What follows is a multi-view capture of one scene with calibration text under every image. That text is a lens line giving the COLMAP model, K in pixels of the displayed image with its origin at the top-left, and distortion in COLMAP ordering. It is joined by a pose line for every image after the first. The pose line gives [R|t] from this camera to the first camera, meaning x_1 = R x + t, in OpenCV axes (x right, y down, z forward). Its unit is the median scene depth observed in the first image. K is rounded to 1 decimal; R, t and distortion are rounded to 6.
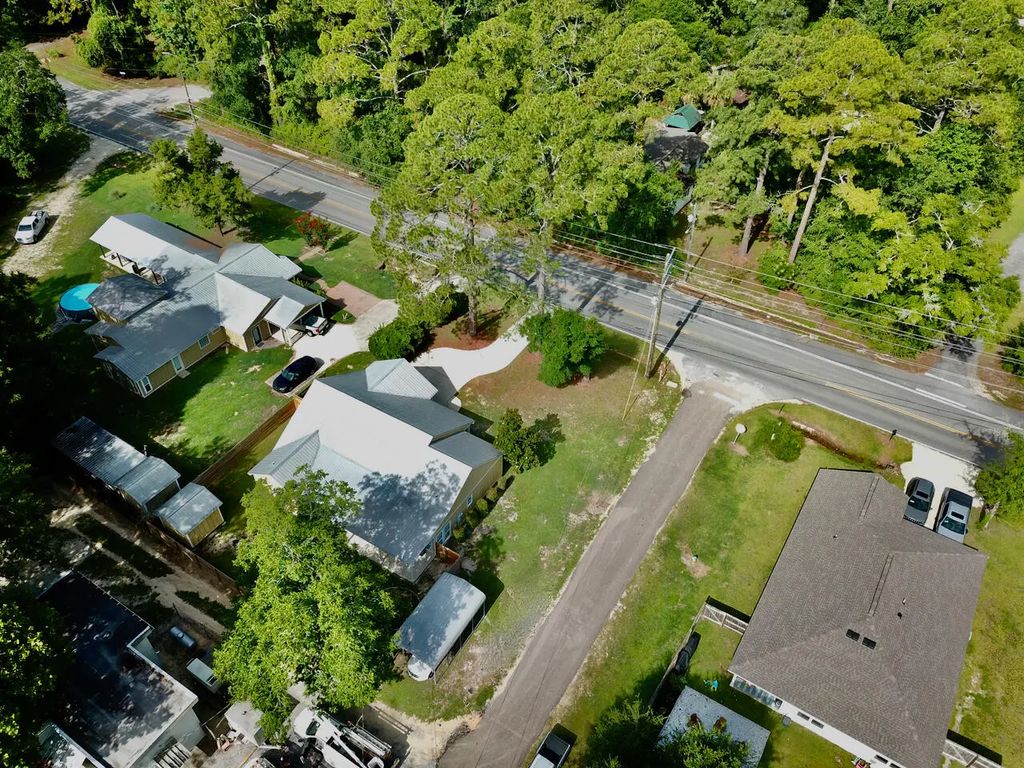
lens RADIAL K [[769.4, 0, 508.5], [0, 769.4, 384.3], [0, 0, 1]] dist [0.011574, 0.007764]
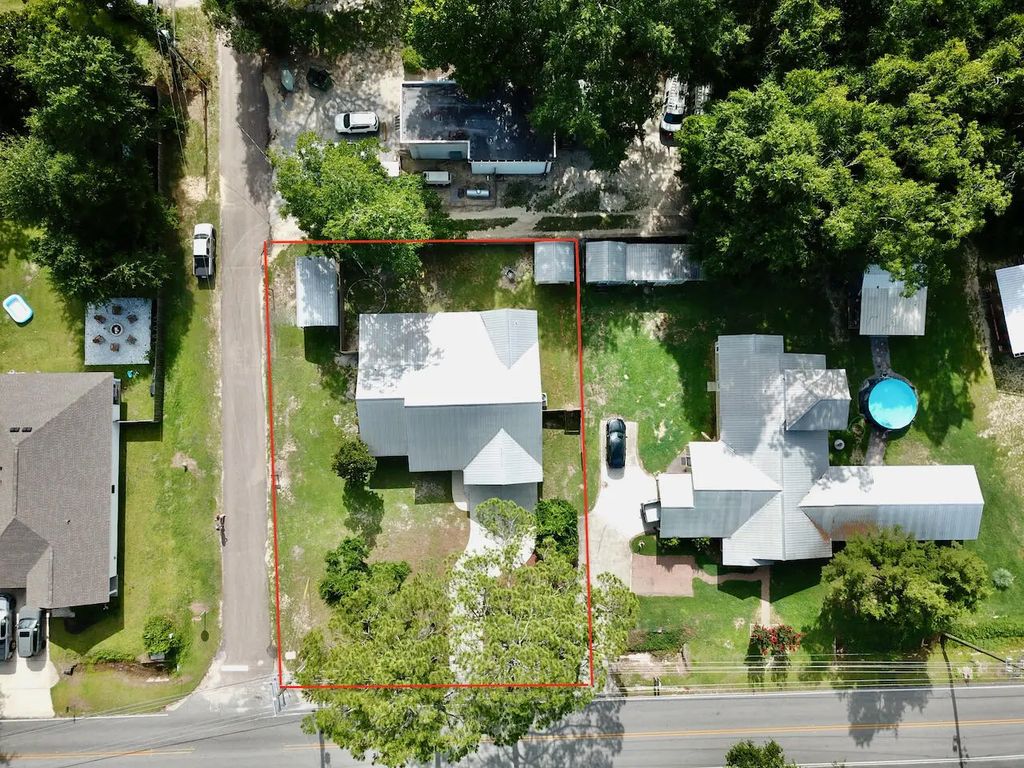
lens RADIAL K [[769.4, 0, 508.5], [0, 769.4, 384.3], [0, 0, 1]] dist [0.011574, 0.007764]
pose [[-0.833485, 0.547342, -0.075629, -0.158424], [-0.417955, -0.535004, 0.734223, -0.794318], [0.361410, 0.643573, 0.674682, 0.280362]]
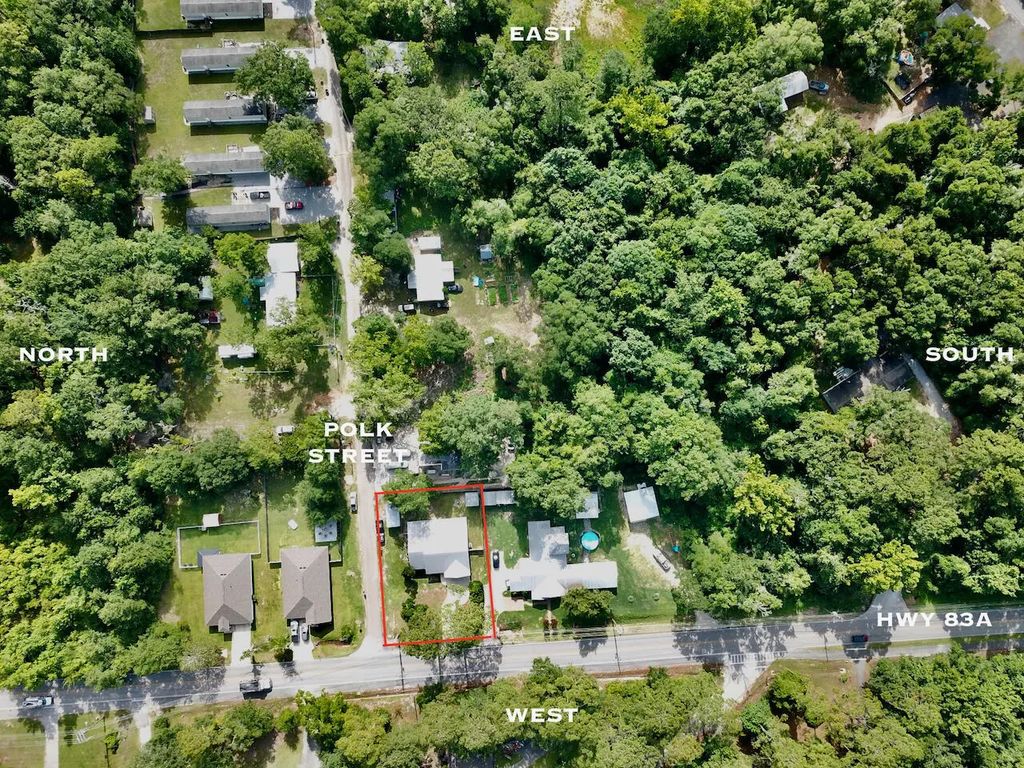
lens RADIAL K [[769.4, 0, 508.5], [0, 769.4, 384.3], [0, 0, 1]] dist [0.011574, 0.007764]
pose [[-0.805936, 0.588813, -0.061373, -0.647610], [-0.434072, -0.517254, 0.737583, -2.262852], [0.402553, 0.621085, 0.672461, -1.662709]]
